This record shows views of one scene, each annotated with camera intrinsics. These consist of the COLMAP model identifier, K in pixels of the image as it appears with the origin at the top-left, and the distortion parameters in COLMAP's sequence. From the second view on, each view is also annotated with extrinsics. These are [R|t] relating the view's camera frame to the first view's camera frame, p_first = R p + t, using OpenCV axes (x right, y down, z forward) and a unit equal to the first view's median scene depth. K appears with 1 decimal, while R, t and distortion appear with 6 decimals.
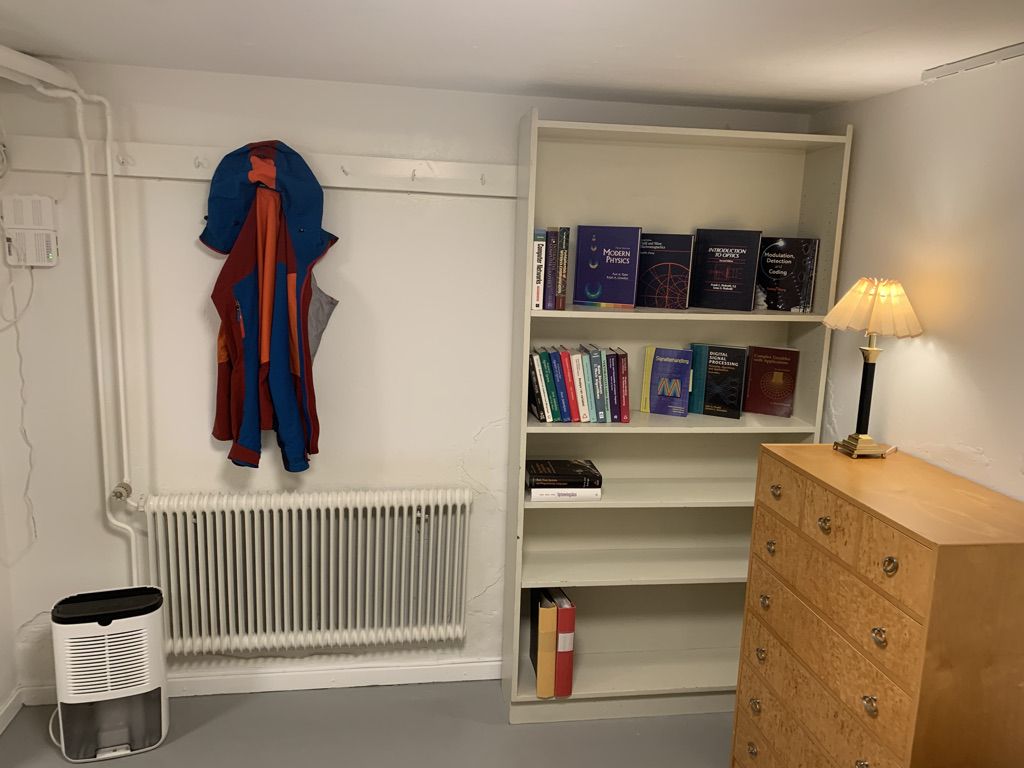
lens RADIAL K [[790.5, 0, 505.6], [0, 790.5, 382.9], [0, 0, 1]] dist [0.035392, -0.002888]
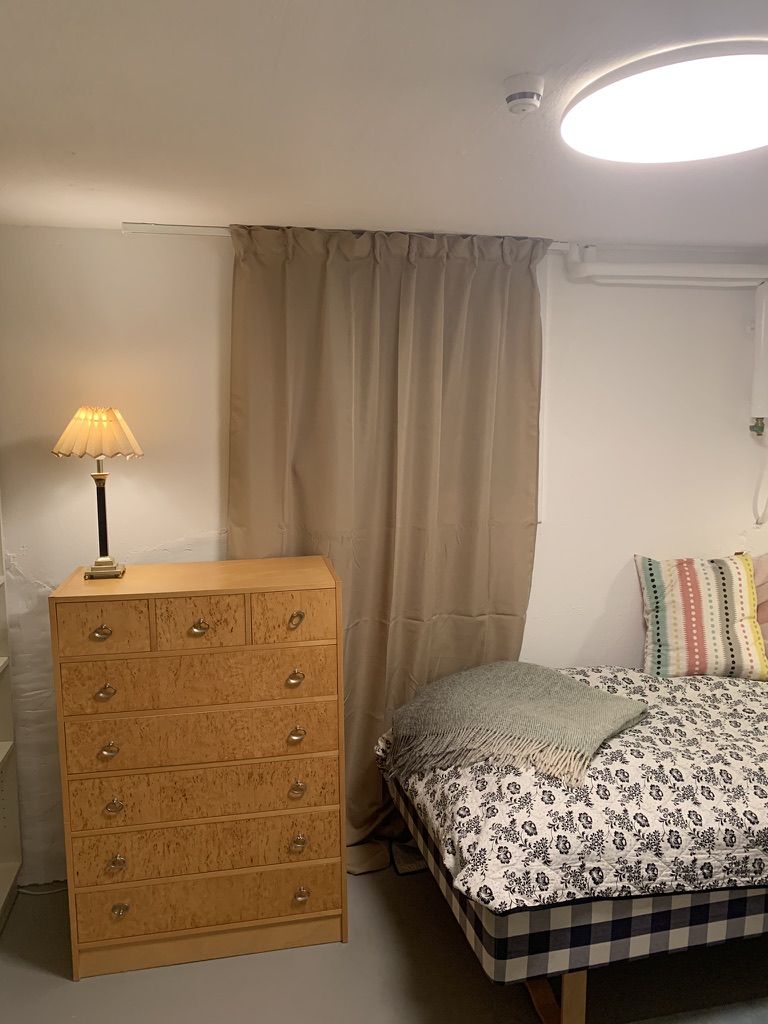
lens RADIAL K [[770.9, 0, 376.8], [0, 770.9, 515.8], [0, 0, 1]] dist [0.060093, -0.002063]
pose [[-0.038638, -0.178457, 0.983189, -0.624921], [0.190784, 0.964506, 0.182563, -0.117005], [-0.980871, 0.194630, -0.003220, 0.738809]]
